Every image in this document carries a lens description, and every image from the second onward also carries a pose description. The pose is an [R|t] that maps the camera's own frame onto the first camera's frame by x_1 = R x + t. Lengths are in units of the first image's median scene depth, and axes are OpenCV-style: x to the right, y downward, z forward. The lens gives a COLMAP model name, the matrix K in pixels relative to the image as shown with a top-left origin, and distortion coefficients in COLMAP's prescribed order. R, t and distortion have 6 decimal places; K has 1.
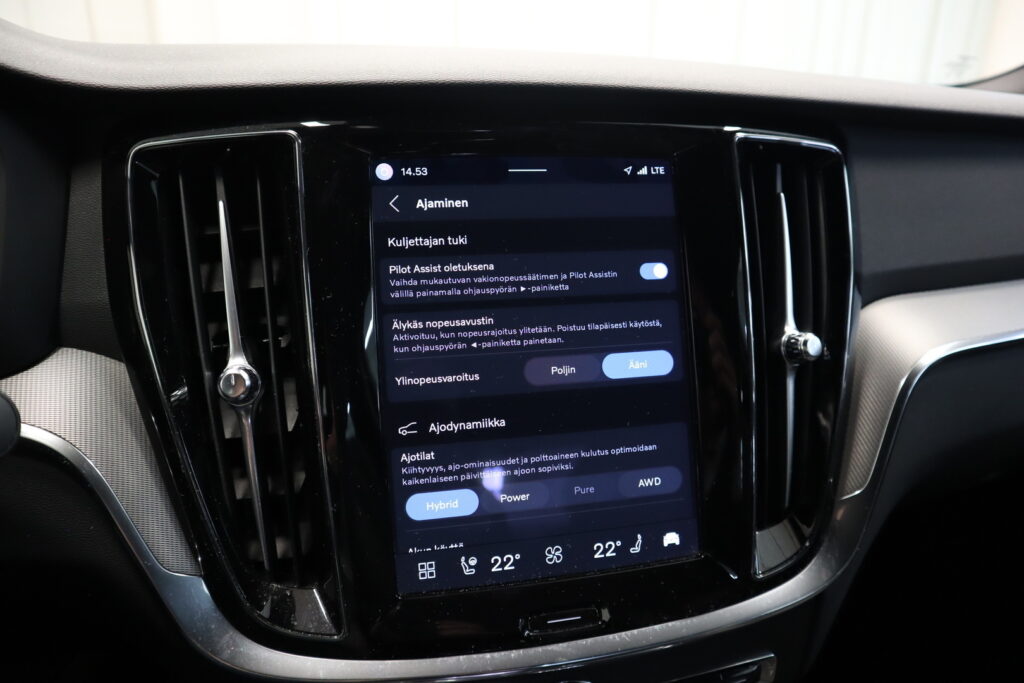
lens RADIAL K [[695.2, 0, 510.1], [0, 695.2, 340.7], [0, 0, 1]] dist [-0.104585, 0.054572]
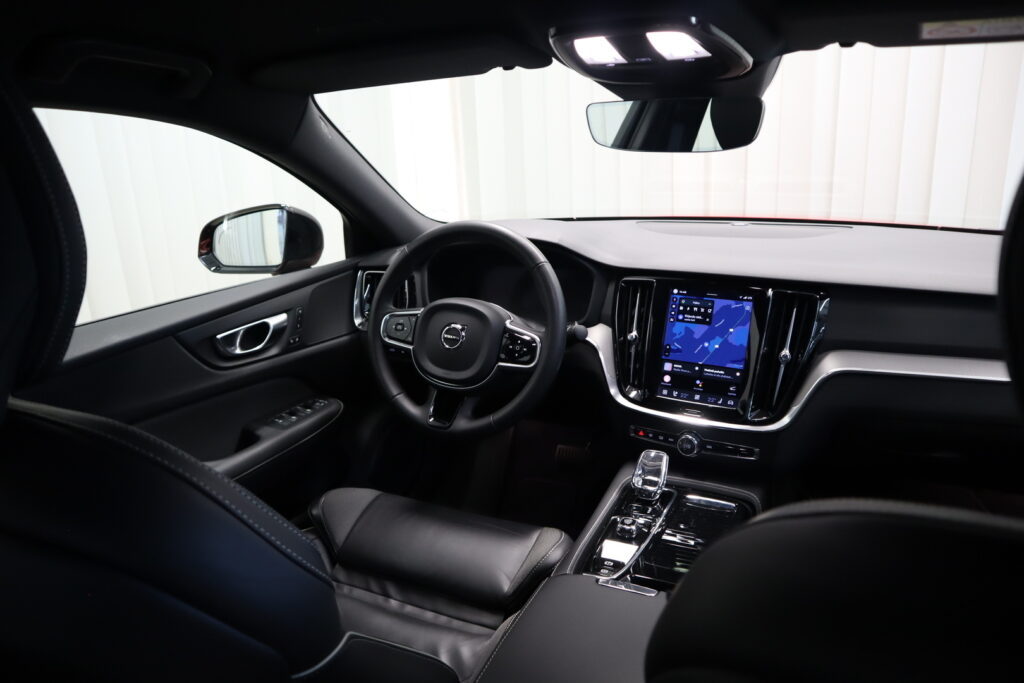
lens RADIAL K [[703.9, 0, 530.6], [0, 703.9, 344.8], [0, 0, 1]] dist [-0.091016, -0.001025]
pose [[0.726620, 0.159081, -0.668369, 1.933789], [-0.177216, 0.983302, 0.041378, 0.035434], [0.663791, 0.088380, 0.742678, -2.487128]]
